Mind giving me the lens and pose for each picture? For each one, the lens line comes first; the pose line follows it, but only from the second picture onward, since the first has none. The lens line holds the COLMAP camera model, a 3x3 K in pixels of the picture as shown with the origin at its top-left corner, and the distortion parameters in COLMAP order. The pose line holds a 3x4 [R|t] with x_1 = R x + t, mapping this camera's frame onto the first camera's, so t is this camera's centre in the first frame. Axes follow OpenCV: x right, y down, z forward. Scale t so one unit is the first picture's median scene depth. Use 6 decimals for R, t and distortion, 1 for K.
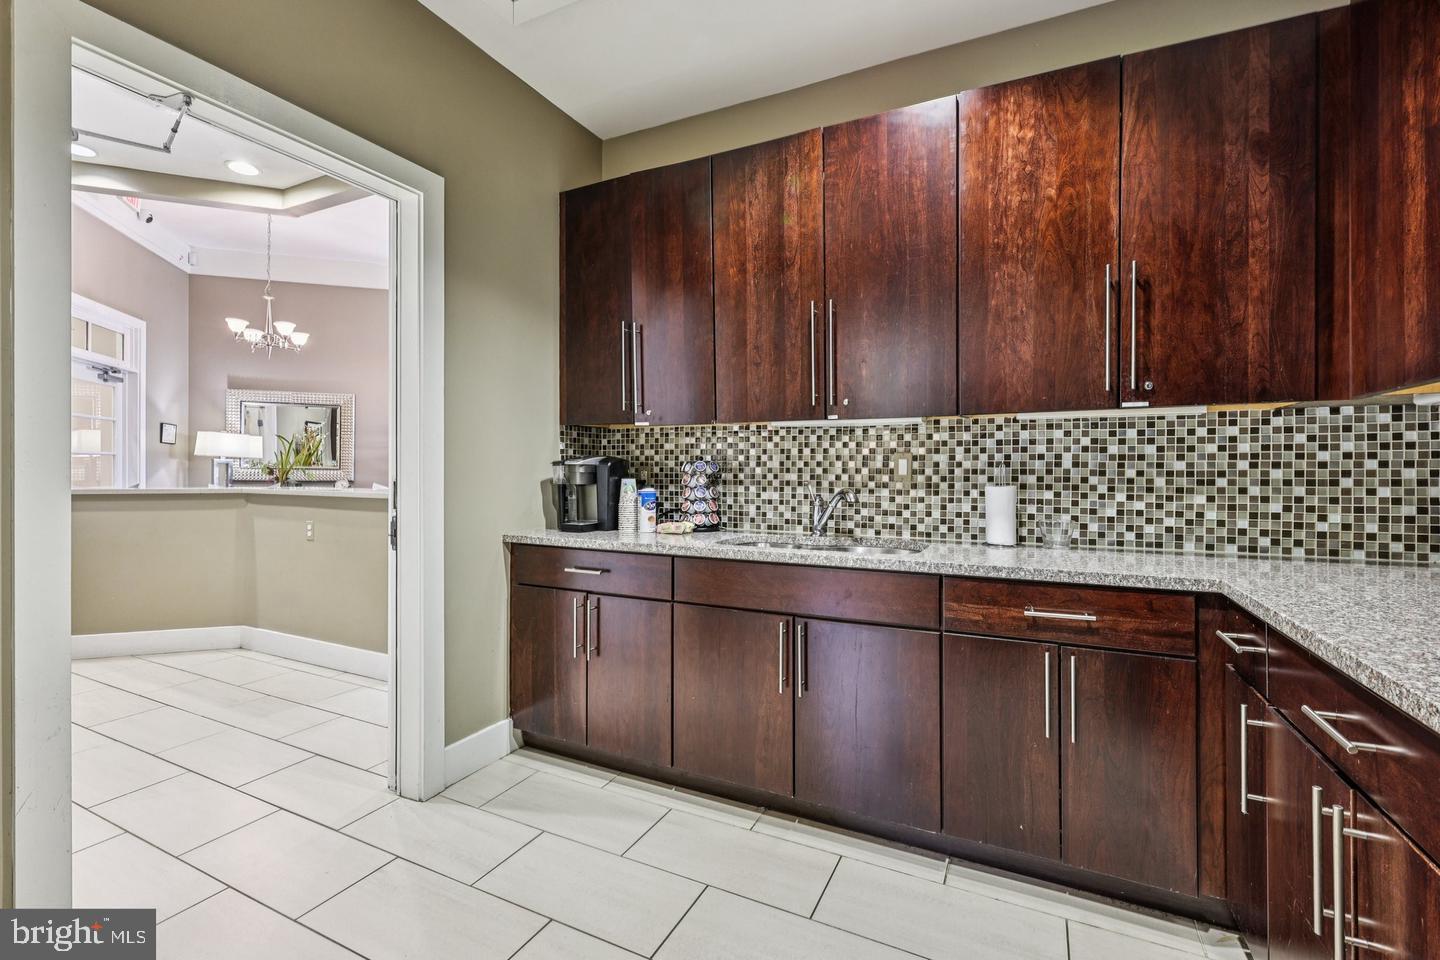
lens RADIAL K [[625.5, 0, 717.6], [0, 625.5, 470.8], [0, 0, 1]] dist [-0.002049, 0.000149]
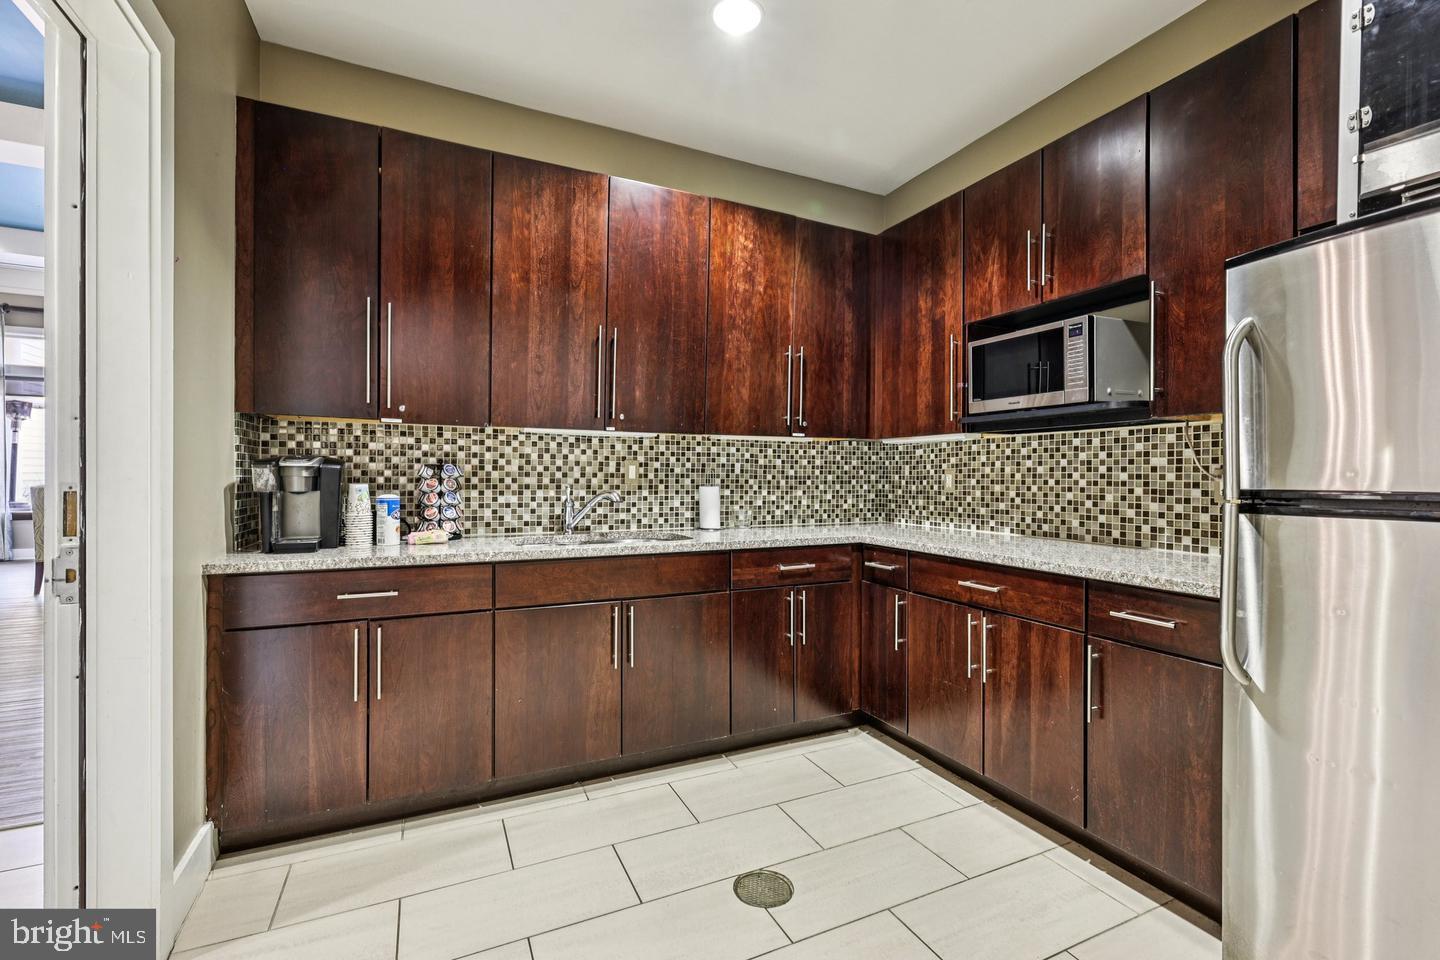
lens RADIAL K [[625.5, 0, 718.9], [0, 625.5, 479.8], [0, 0, 1]] dist [-0.002049, 0.000149]
pose [[0.625450, -0.004471, 0.780251, -0.615330], [-0.003393, 0.999959, 0.008449, -0.001917], [-0.780257, -0.007932, 0.625409, 0.123062]]
